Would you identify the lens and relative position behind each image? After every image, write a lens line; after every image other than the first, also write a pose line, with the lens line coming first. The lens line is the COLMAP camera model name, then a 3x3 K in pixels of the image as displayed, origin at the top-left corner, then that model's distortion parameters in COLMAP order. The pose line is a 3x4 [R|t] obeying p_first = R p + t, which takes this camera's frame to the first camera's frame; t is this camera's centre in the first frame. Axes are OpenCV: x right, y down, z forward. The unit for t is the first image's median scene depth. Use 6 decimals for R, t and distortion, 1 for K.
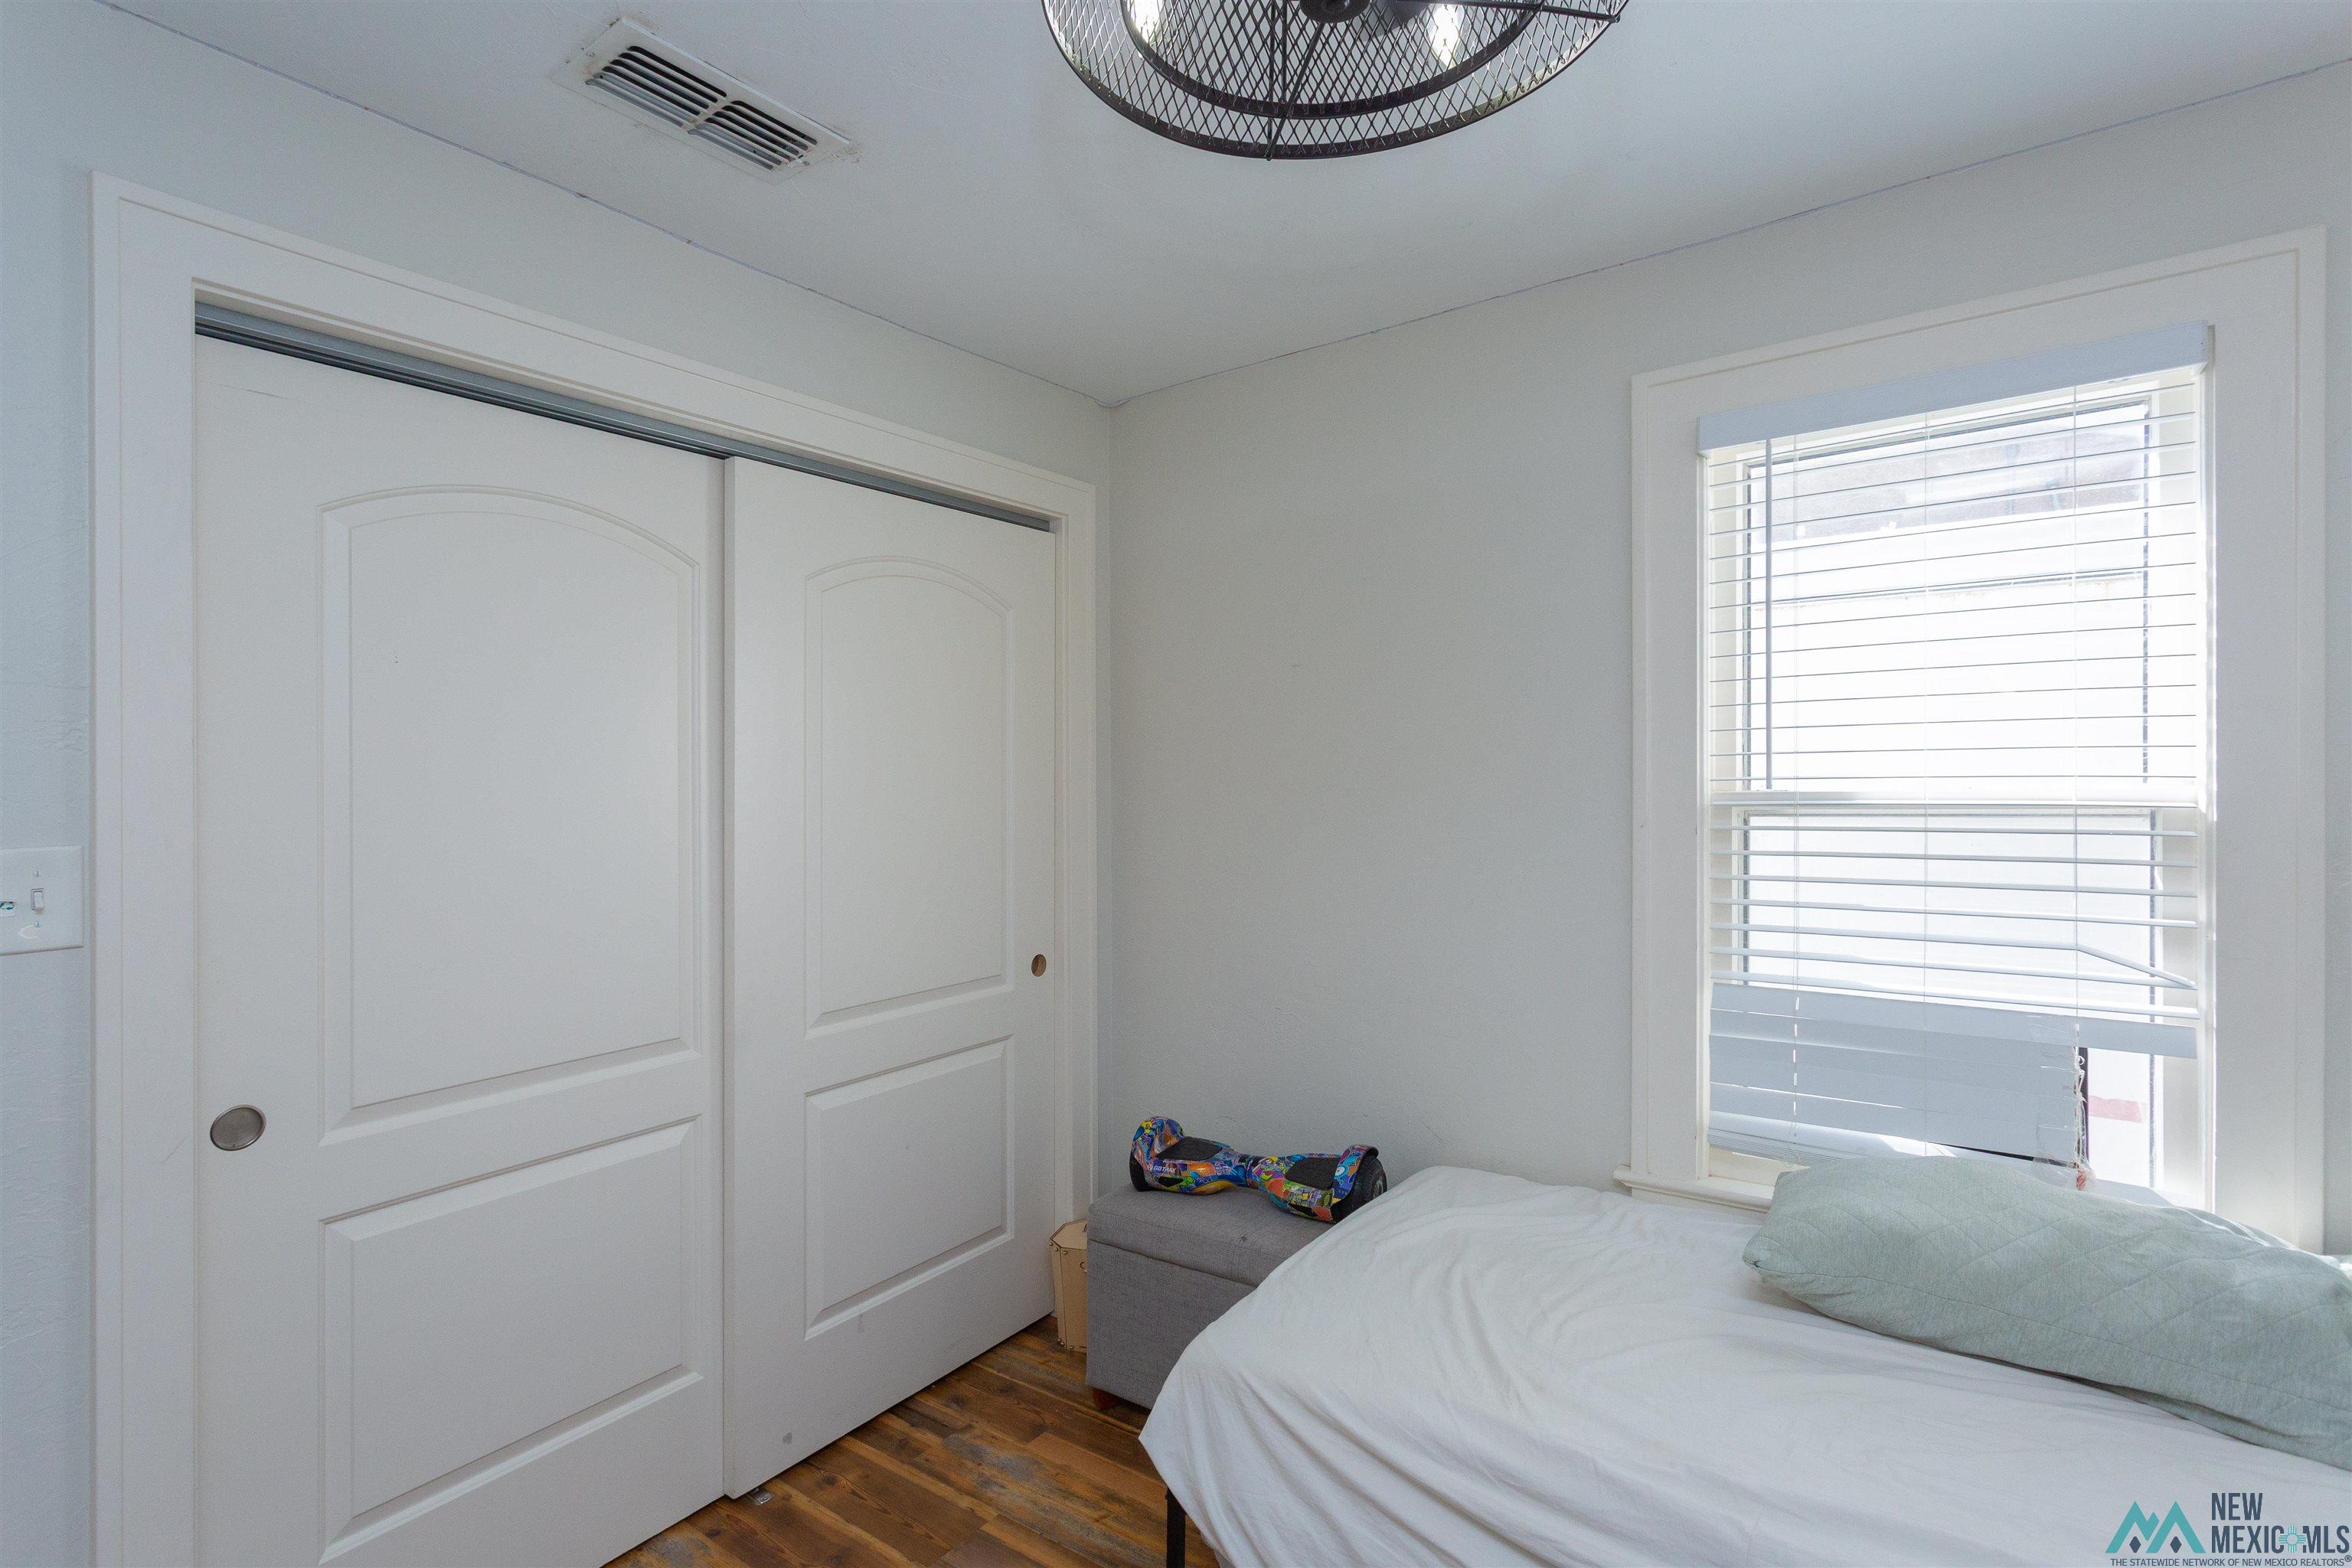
lens RADIAL K [[1116.7, 0, 1143.9], [0, 1116.7, 777.6], [0, 0, 1]] dist [0.001388, 0.000491]
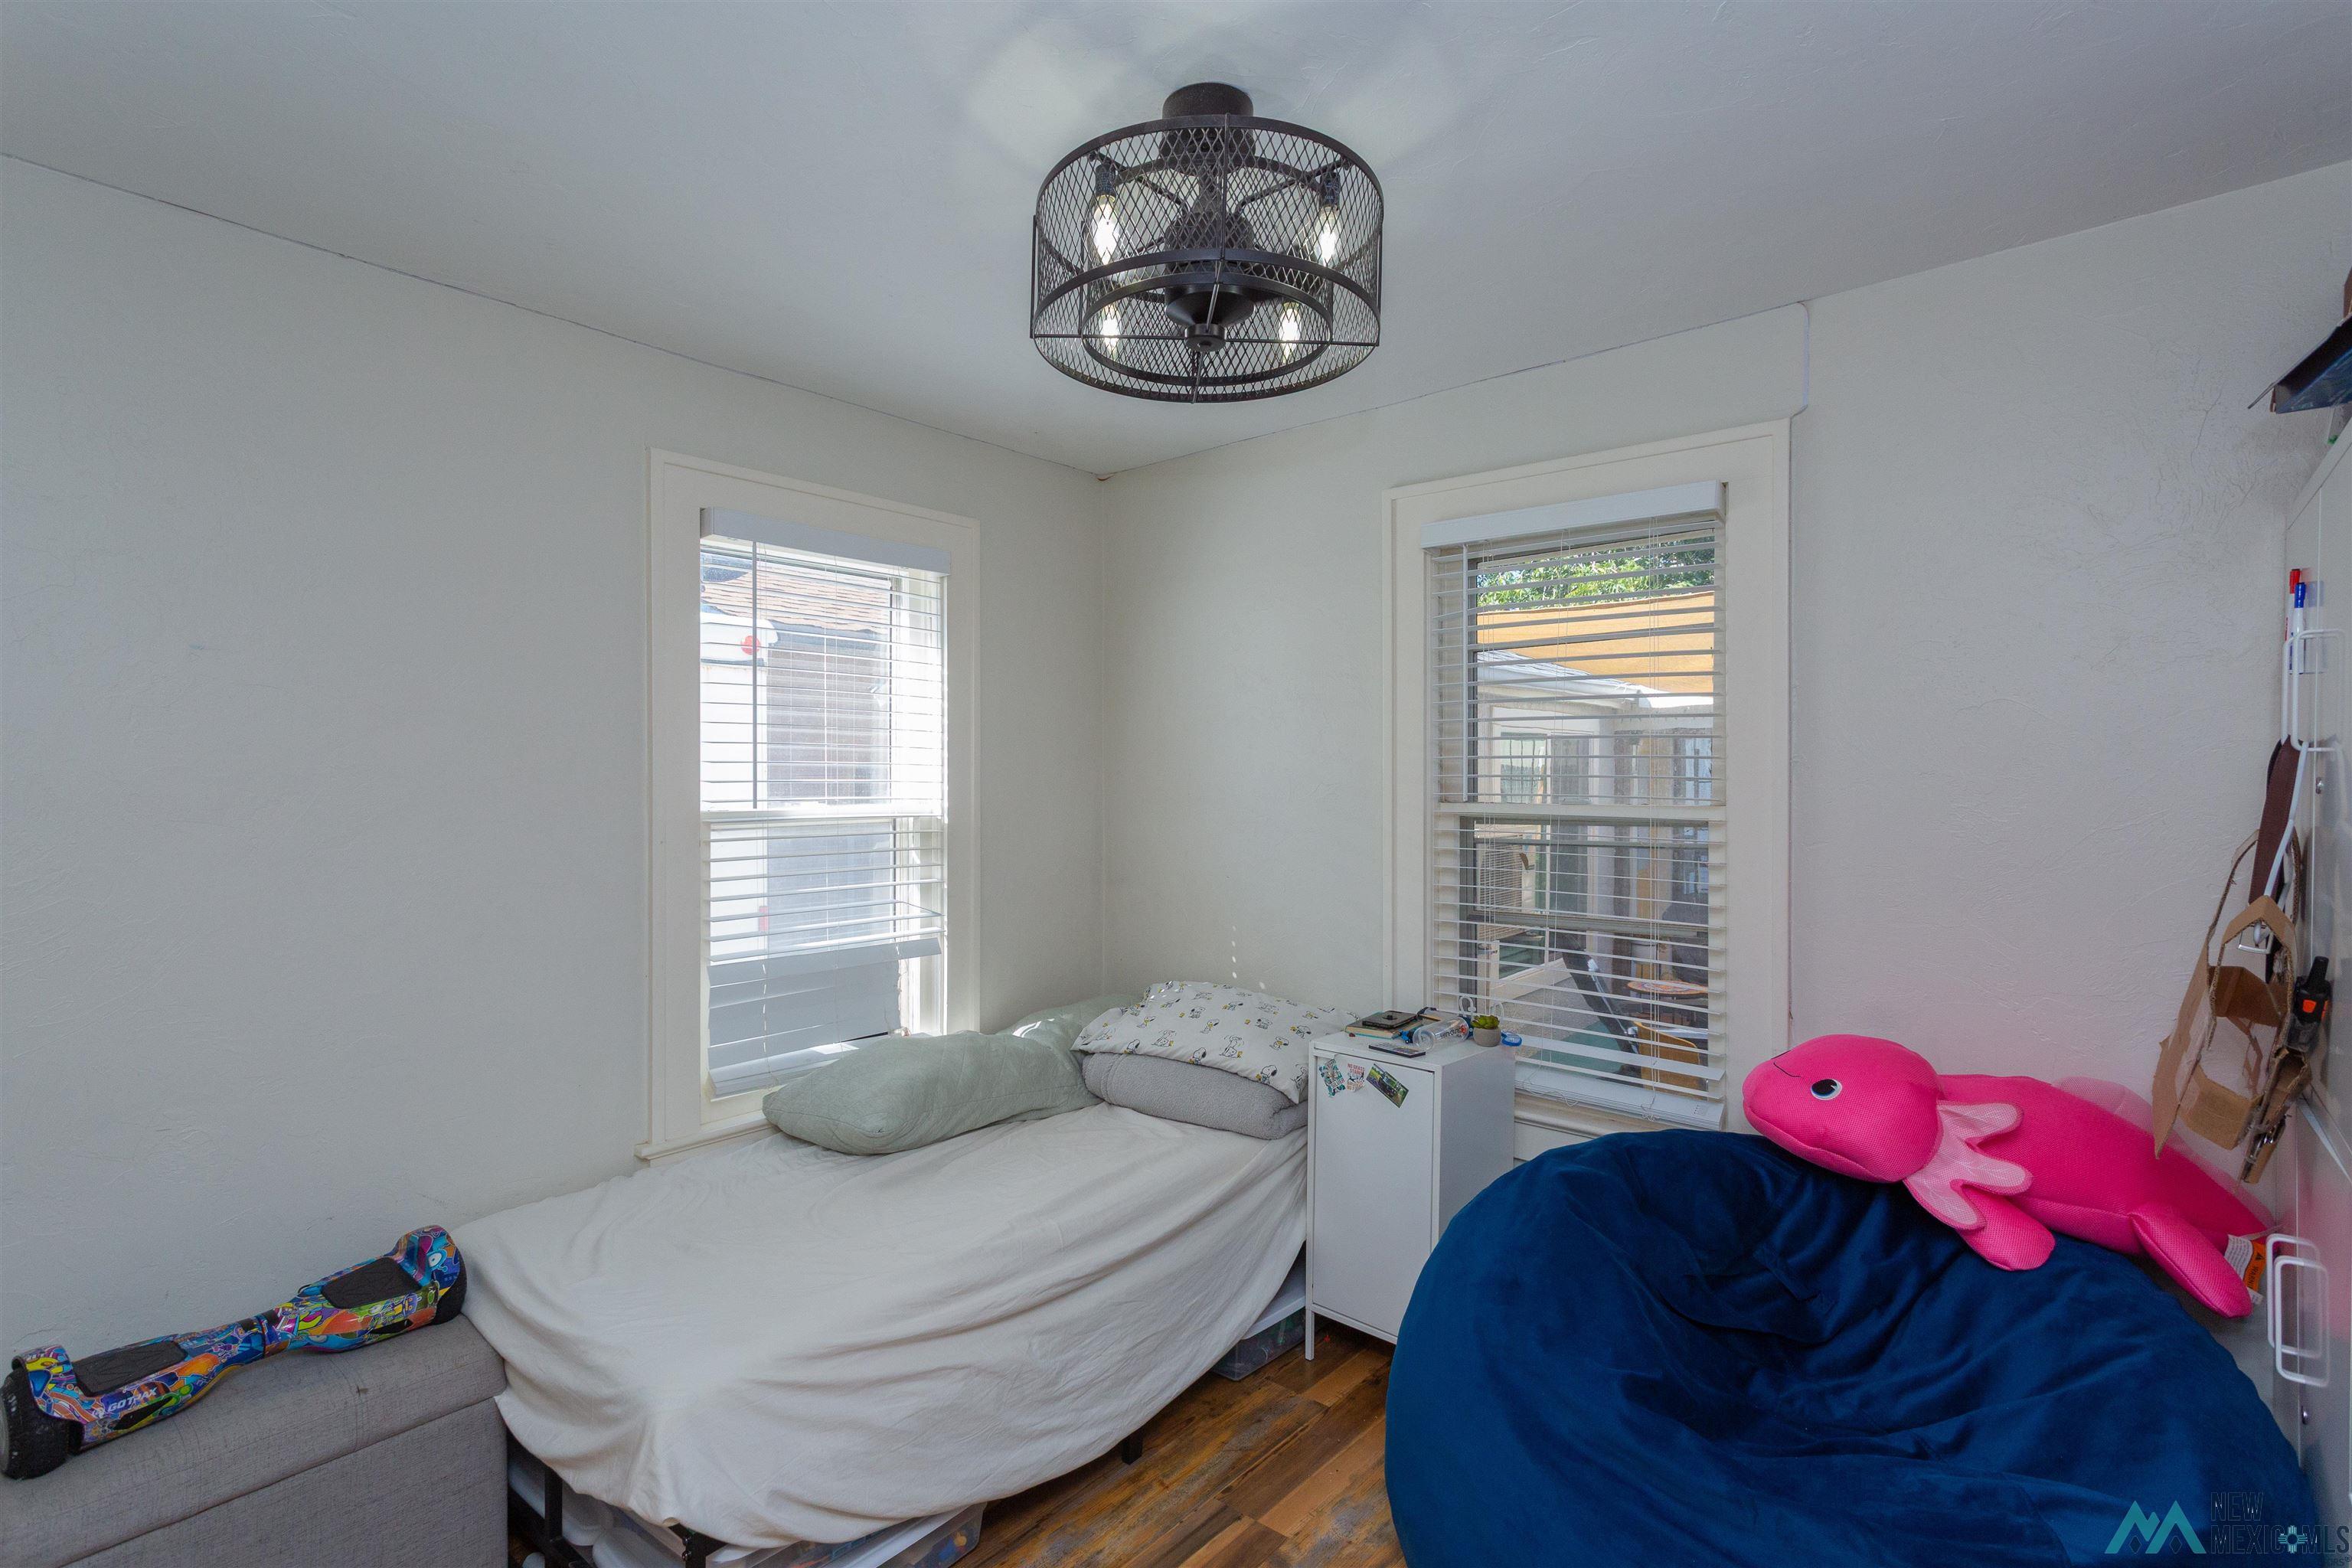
lens RADIAL K [[1144.0, 0, 1170.8], [0, 1144.0, 812.8], [0, 0, 1]] dist [-0.000427, -0.000200]
pose [[0.045269, -0.005509, 0.998960, -0.671101], [0.003622, 0.999979, 0.005351, 0.008947], [-0.998968, 0.003376, 0.045288, 0.399645]]
